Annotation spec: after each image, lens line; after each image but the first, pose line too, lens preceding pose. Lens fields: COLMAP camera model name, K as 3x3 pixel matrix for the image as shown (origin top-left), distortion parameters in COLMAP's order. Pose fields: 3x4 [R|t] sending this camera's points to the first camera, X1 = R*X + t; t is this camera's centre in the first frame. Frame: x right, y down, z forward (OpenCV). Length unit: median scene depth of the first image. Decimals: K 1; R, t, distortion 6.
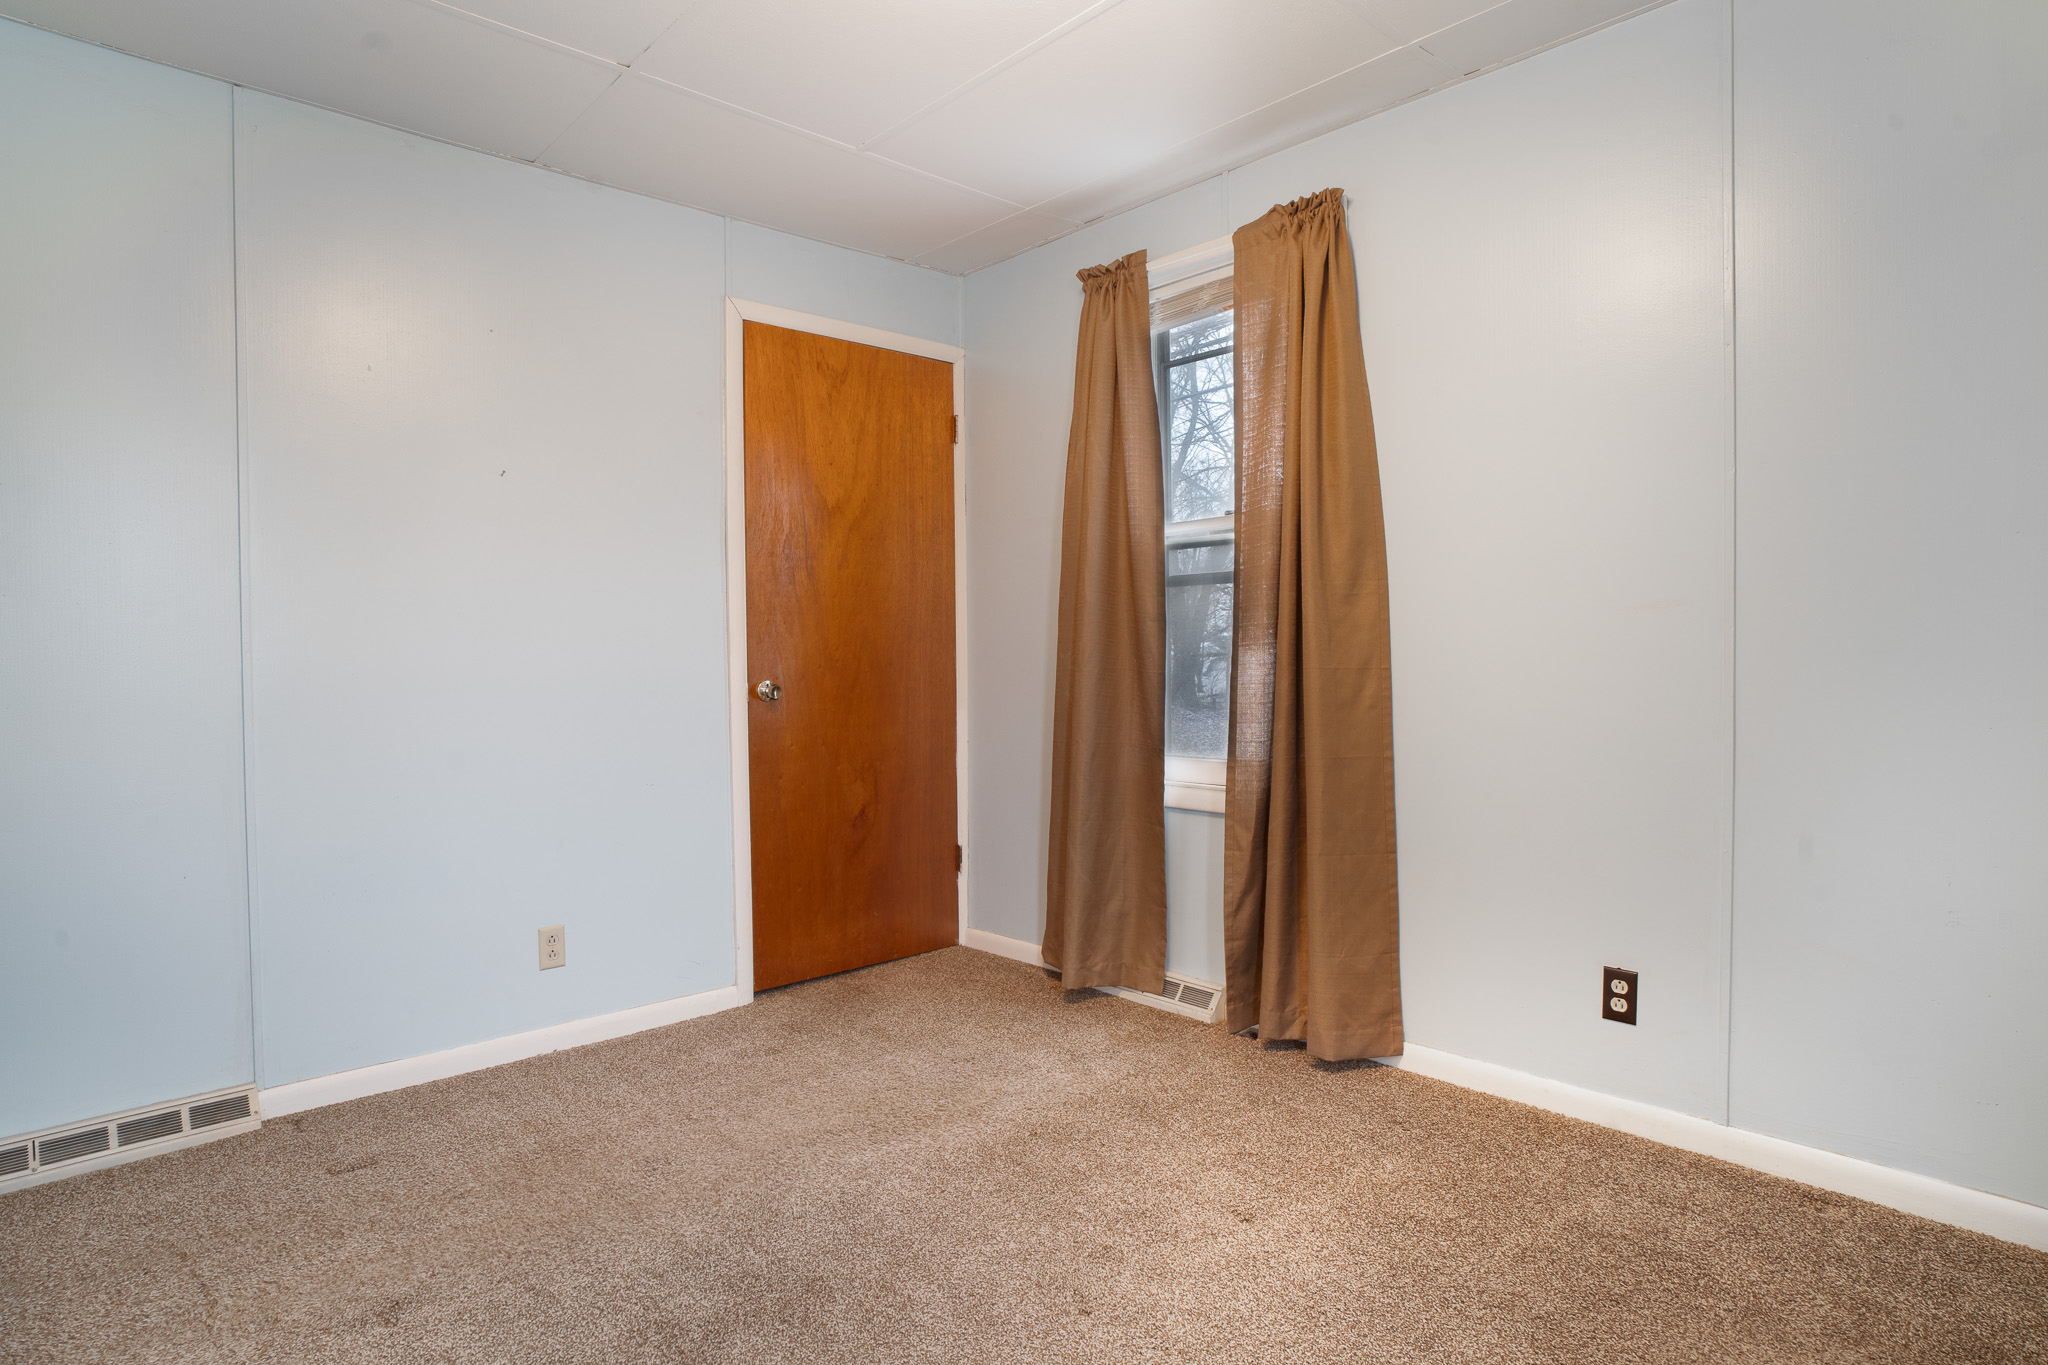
lens RADIAL K [[1096.4, 0, 1024.0], [0, 1096.4, 682.5], [0, 0, 1]] dist [-0.034631, 0.000027]
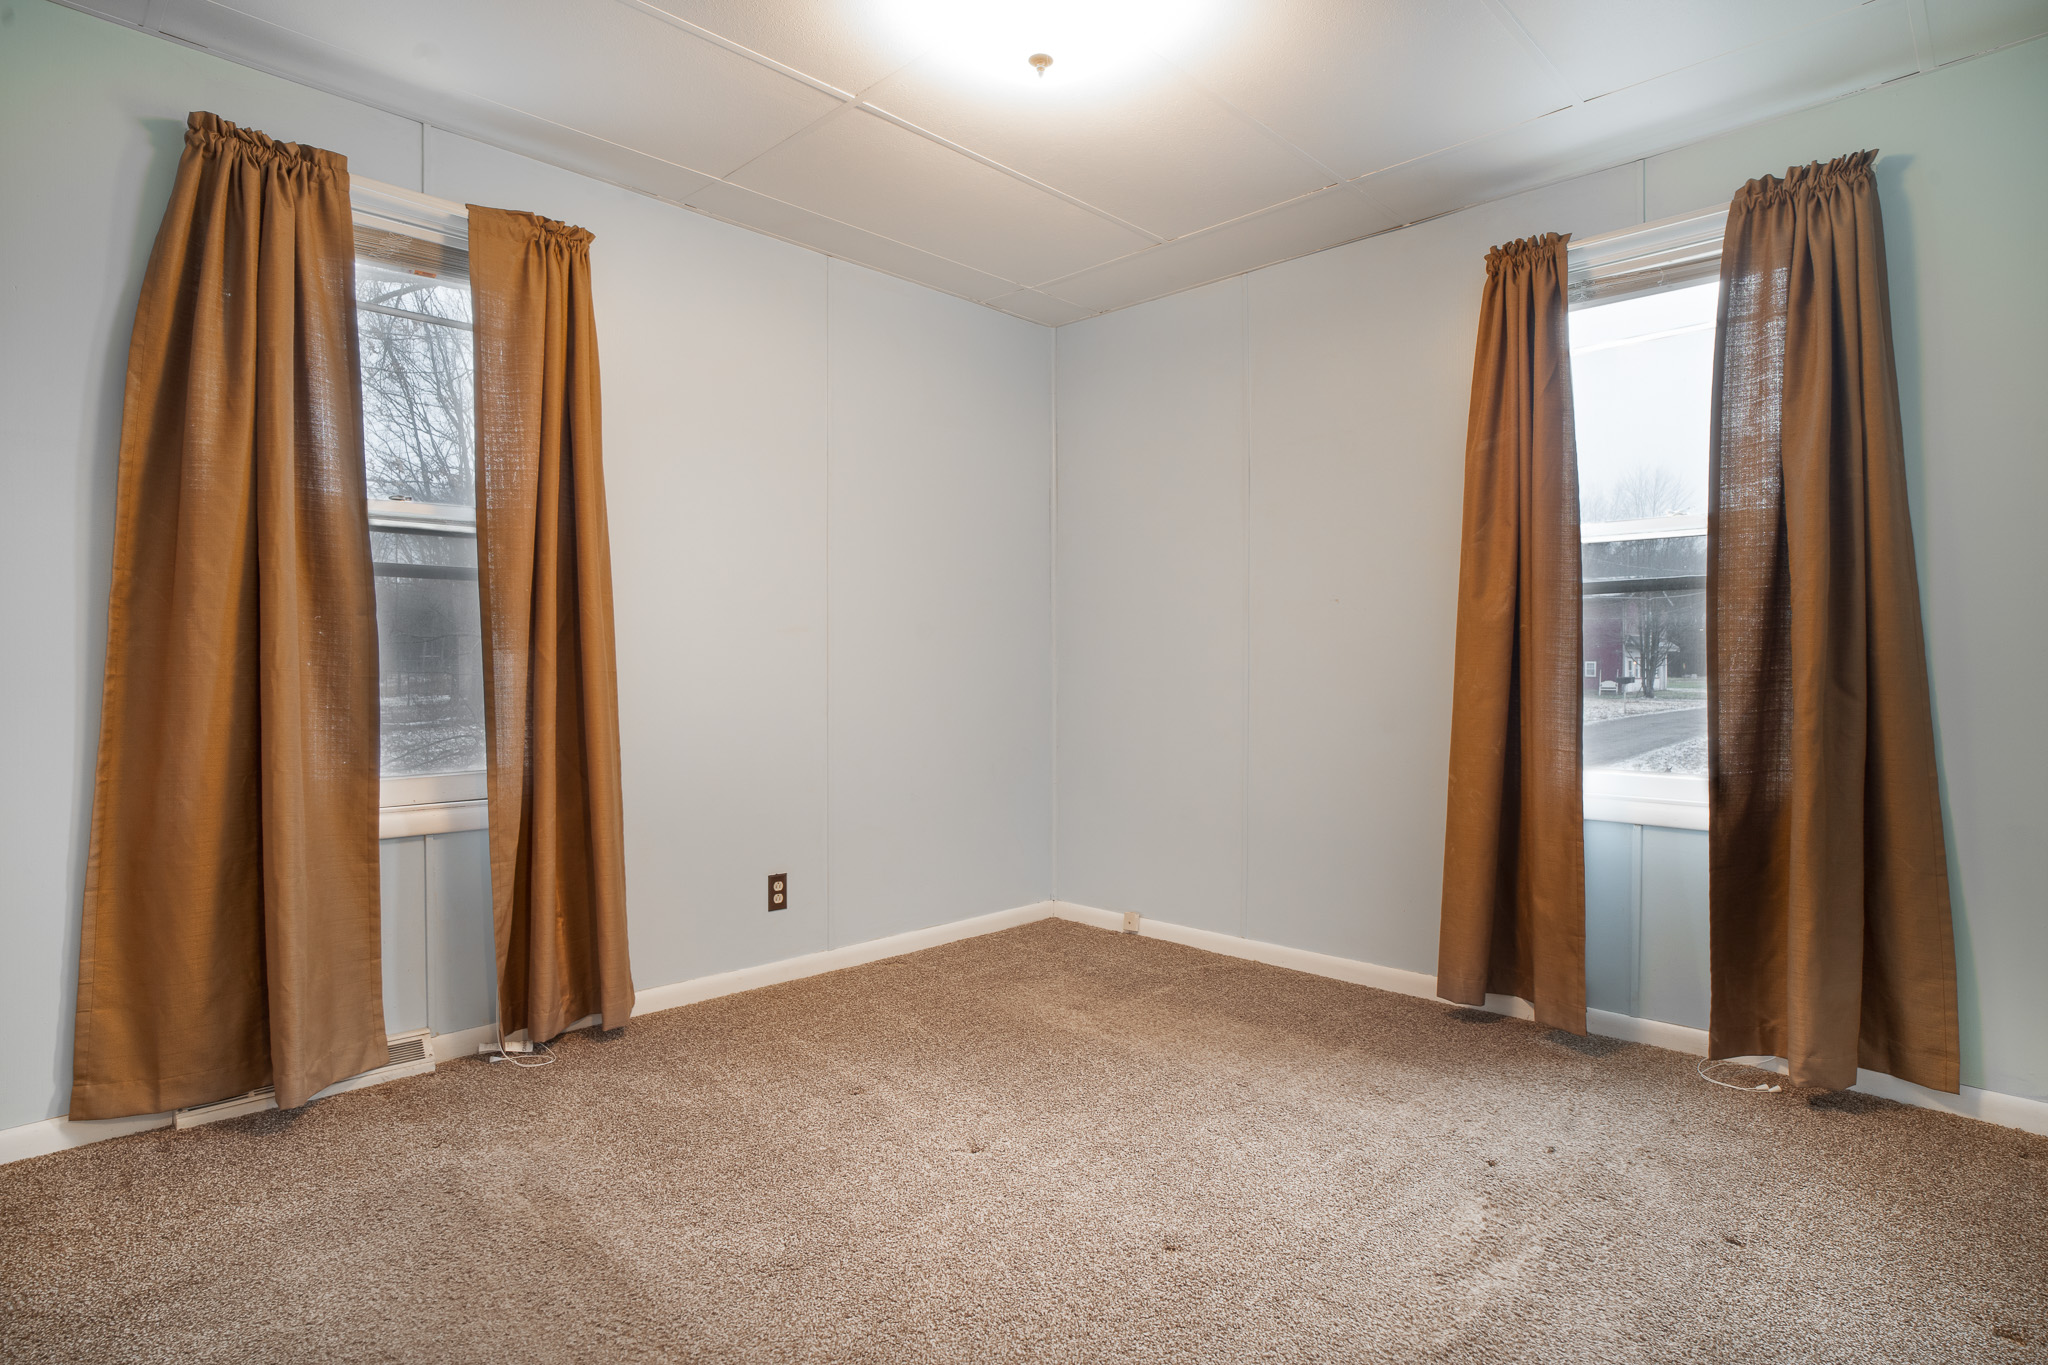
lens RADIAL K [[1096.4, 0, 1024.0], [0, 1096.4, 682.5], [0, 0, 1]] dist [-0.034631, 0.000027]
pose [[-0.048716, -0.003552, 0.998806, -0.769293], [0.022478, 0.999737, 0.004652, 0.002429], [-0.998560, 0.022678, -0.048623, 0.584923]]
